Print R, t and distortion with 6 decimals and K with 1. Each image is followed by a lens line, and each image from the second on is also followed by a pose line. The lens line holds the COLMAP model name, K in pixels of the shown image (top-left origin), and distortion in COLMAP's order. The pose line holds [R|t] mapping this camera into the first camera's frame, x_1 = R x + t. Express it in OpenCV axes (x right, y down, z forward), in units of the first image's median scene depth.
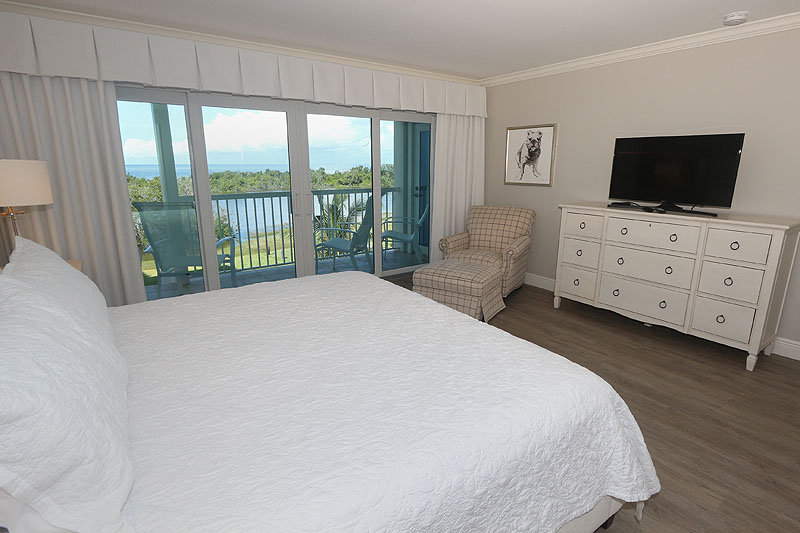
lens RADIAL K [[430.3, 0, 396.9], [0, 430.3, 268.4], [0, 0, 1]] dist [0.000724, 0.000953]
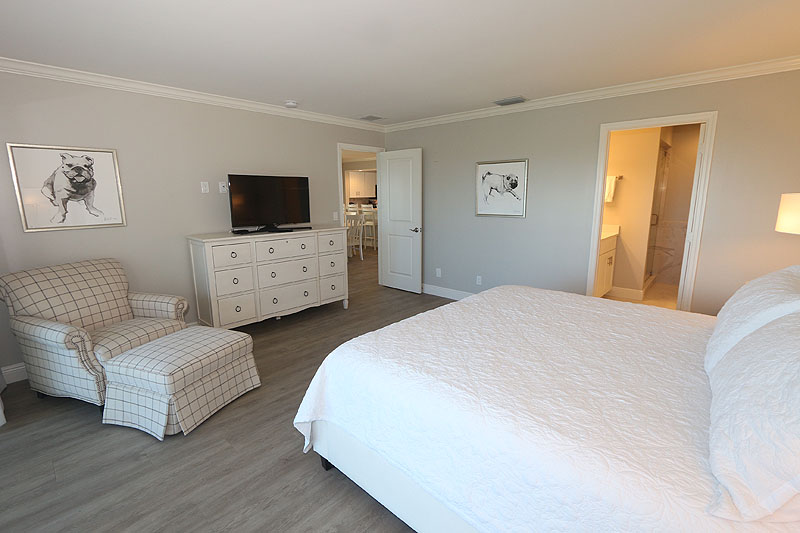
lens RADIAL K [[376.6, 0, 402.9], [0, 376.6, 265.2], [0, 0, 1]] dist [0.011408, 0.000105]
pose [[-0.222506, -0.186219, 0.956982, -0.552510], [0.241001, 0.940619, 0.239069, -0.198031], [-0.944674, 0.283828, -0.164414, 0.770060]]
